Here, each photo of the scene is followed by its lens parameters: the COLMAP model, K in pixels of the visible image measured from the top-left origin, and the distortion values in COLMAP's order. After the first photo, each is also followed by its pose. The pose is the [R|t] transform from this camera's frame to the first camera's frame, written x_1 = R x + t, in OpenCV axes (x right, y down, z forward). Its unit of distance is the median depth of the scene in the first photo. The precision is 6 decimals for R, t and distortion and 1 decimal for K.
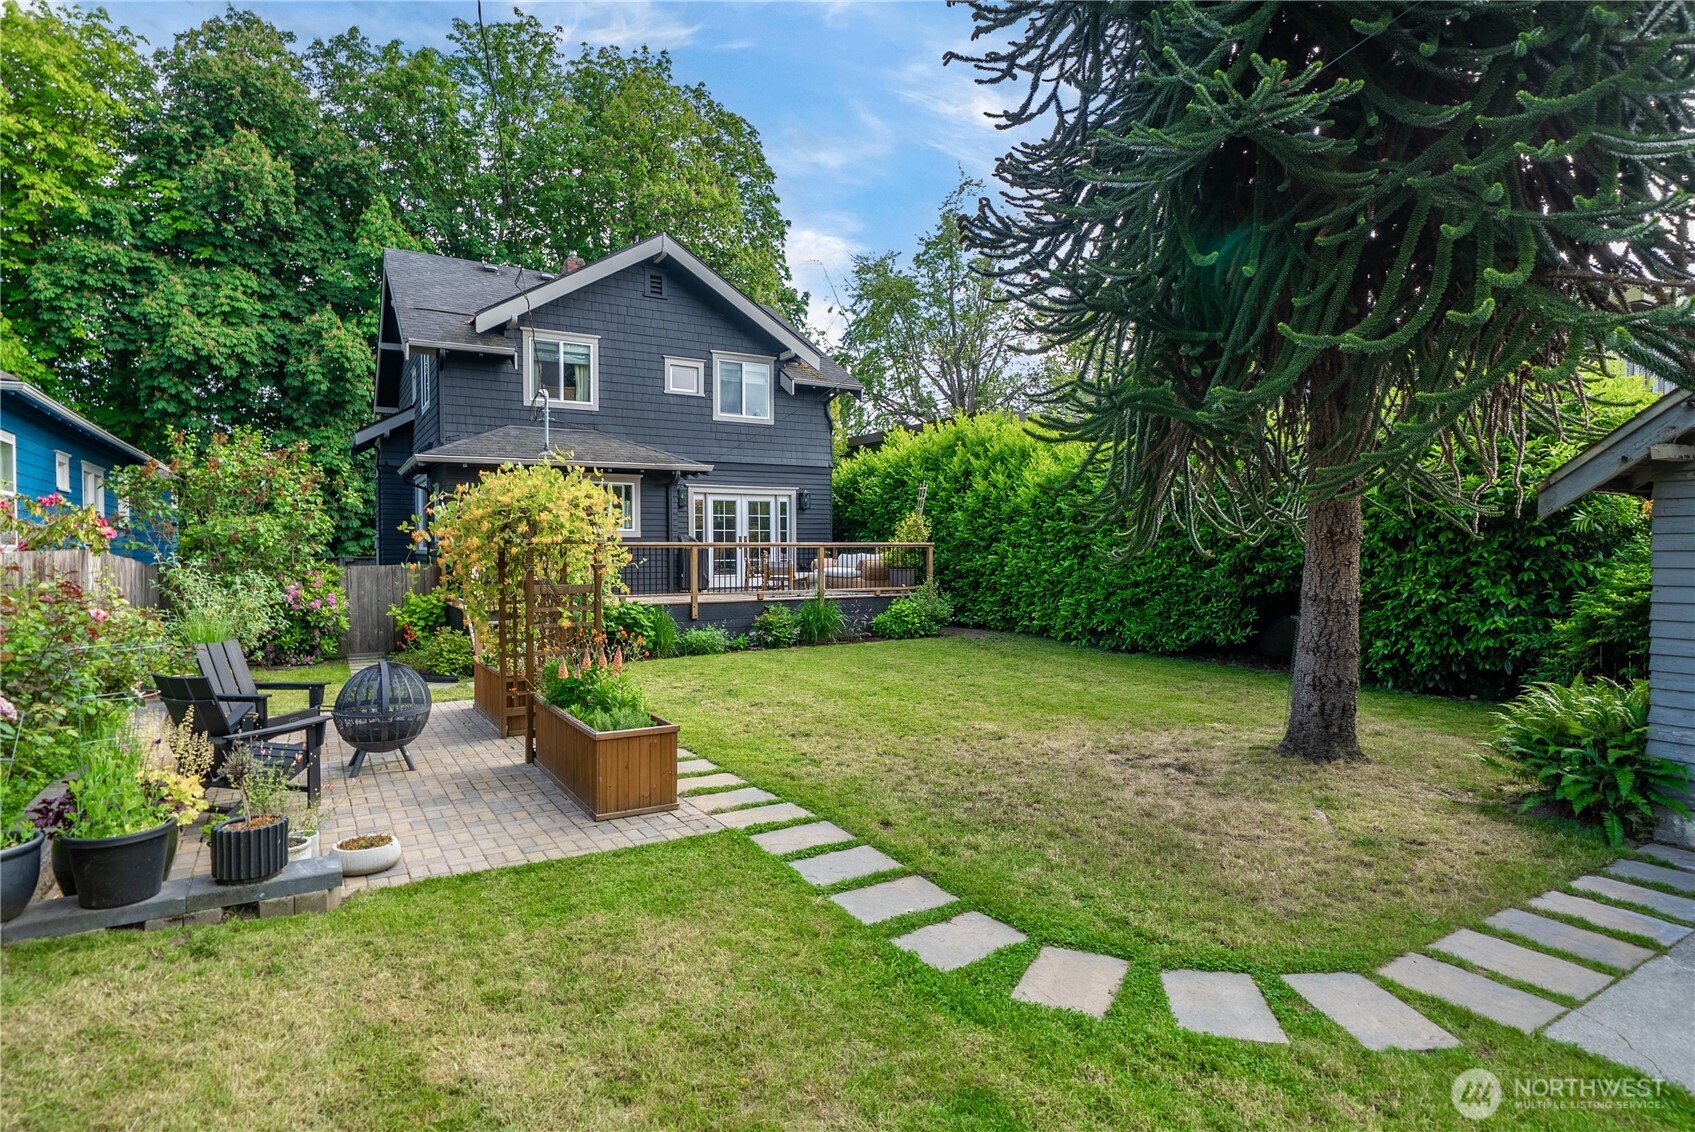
lens RADIAL K [[884.4, 0, 844.0], [0, 884.4, 563.9], [0, 0, 1]] dist [0.003927, 0.000962]
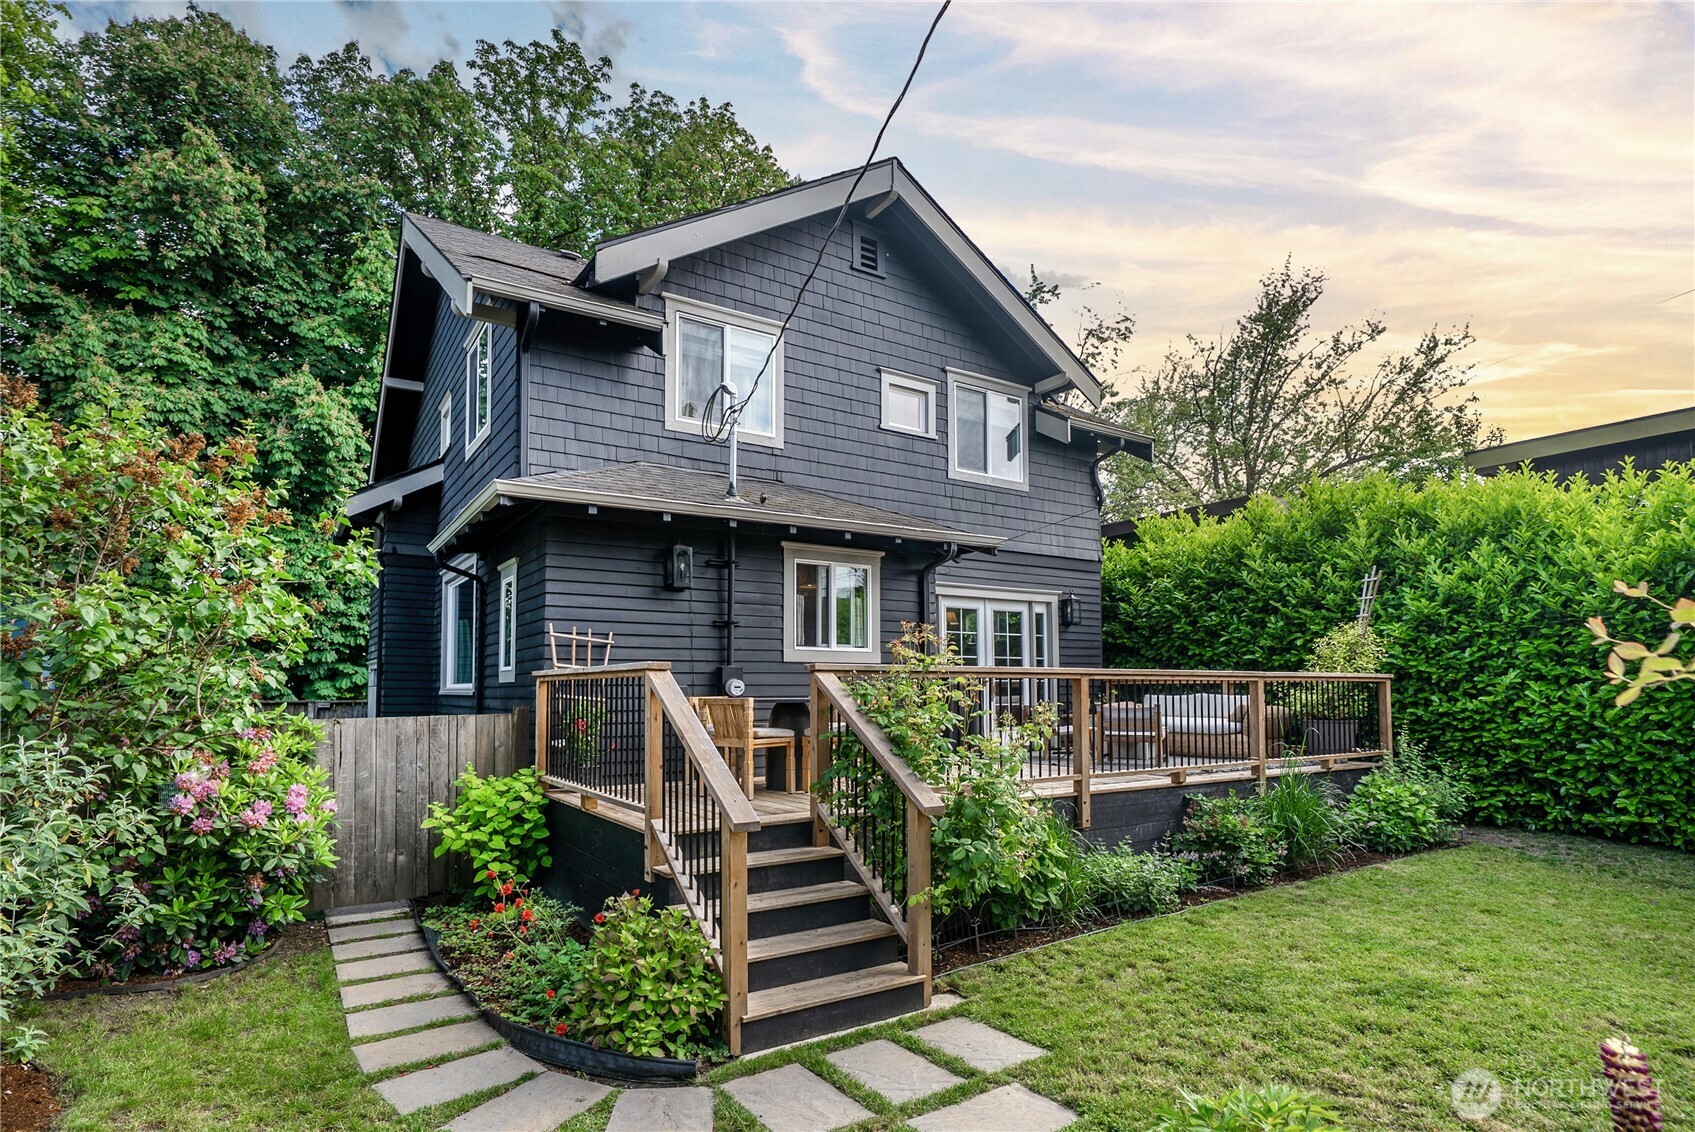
lens RADIAL K [[870.9, 0, 869.7], [0, 870.9, 648.8], [0, 0, 1]] dist [0.007301, -0.000722]
pose [[0.998327, 0.001388, 0.057810, -0.154860], [0.002645, 0.997570, -0.069622, -0.000854], [-0.057766, 0.069658, 0.995897, 0.264746]]
